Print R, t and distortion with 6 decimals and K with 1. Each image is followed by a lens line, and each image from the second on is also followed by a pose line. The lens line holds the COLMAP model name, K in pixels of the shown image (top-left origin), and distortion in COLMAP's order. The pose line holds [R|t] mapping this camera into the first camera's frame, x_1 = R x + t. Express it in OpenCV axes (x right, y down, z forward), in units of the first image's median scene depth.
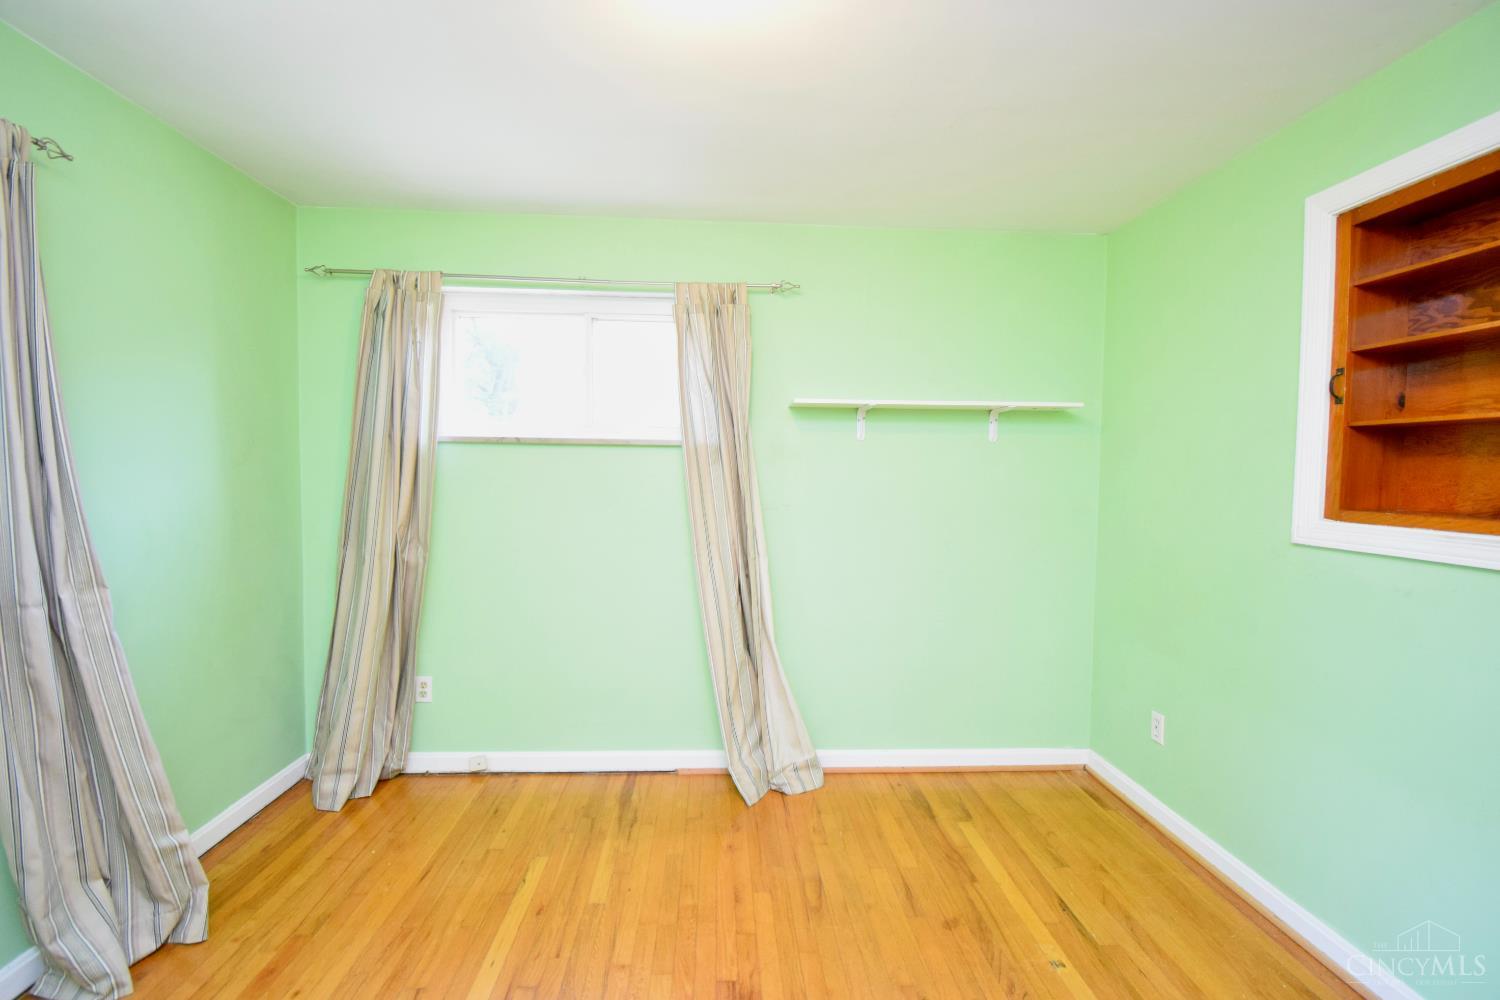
lens RADIAL K [[674.7, 0, 750.0], [0, 674.7, 500.0], [0, 0, 1]] dist [0.024095, -0.029737]
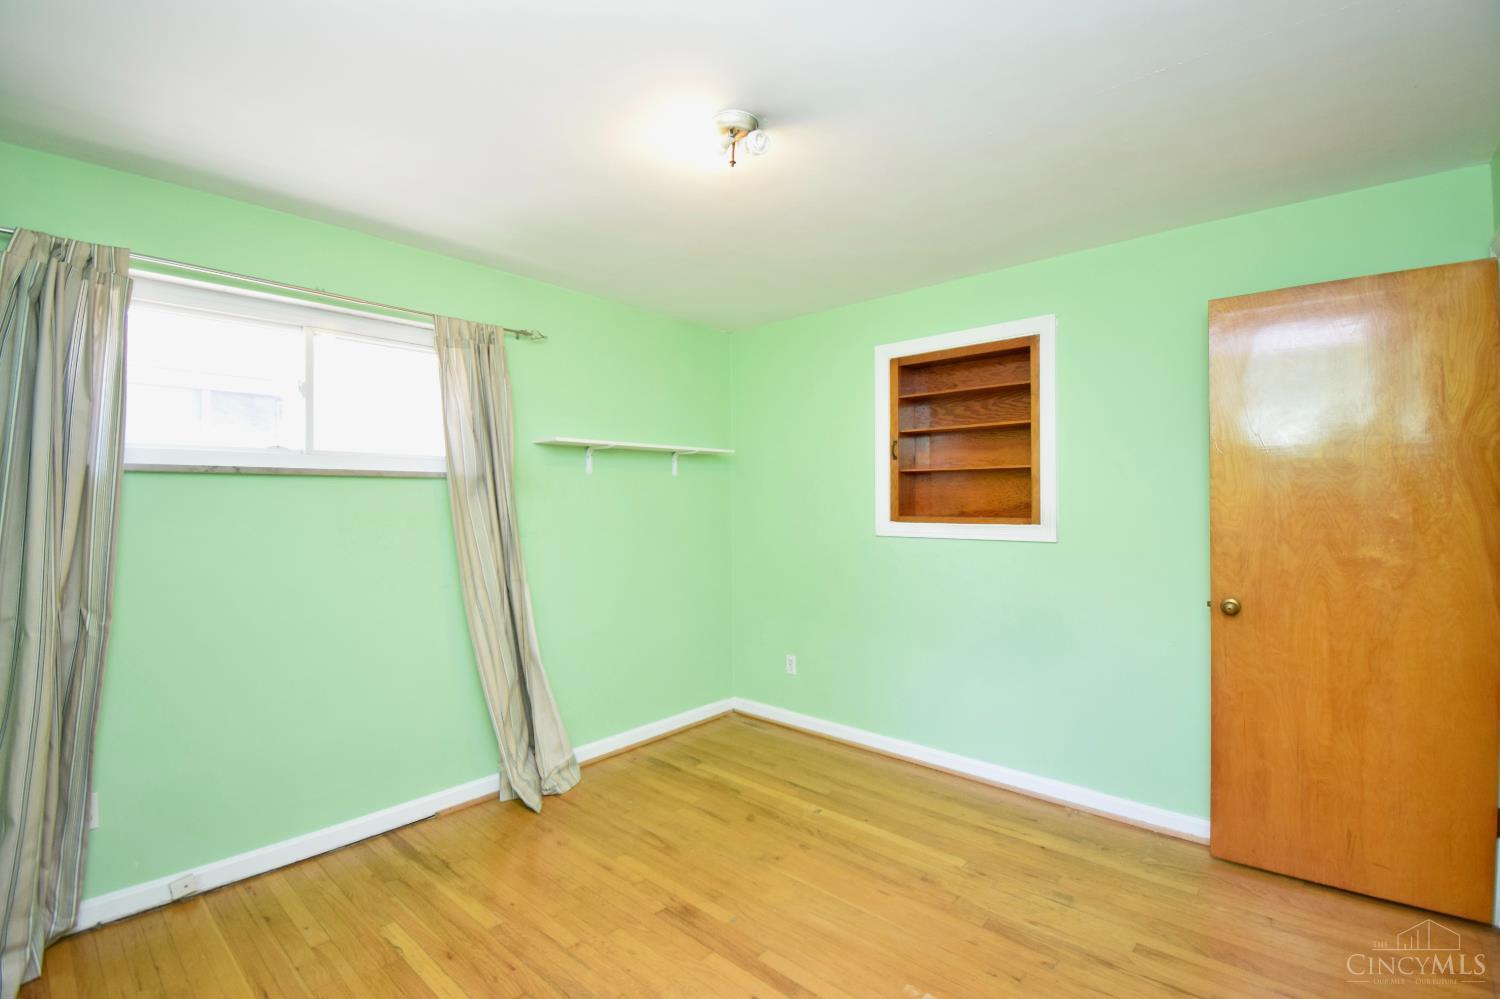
lens RADIAL K [[674.7, 0, 750.0], [0, 674.7, 499.5], [0, 0, 1]] dist [0.024095, -0.029737]
pose [[0.700761, -0.016444, 0.713207, -0.509981], [0.046008, 0.998695, -0.022178, -0.005886], [-0.711911, 0.048355, 0.700603, -0.016485]]
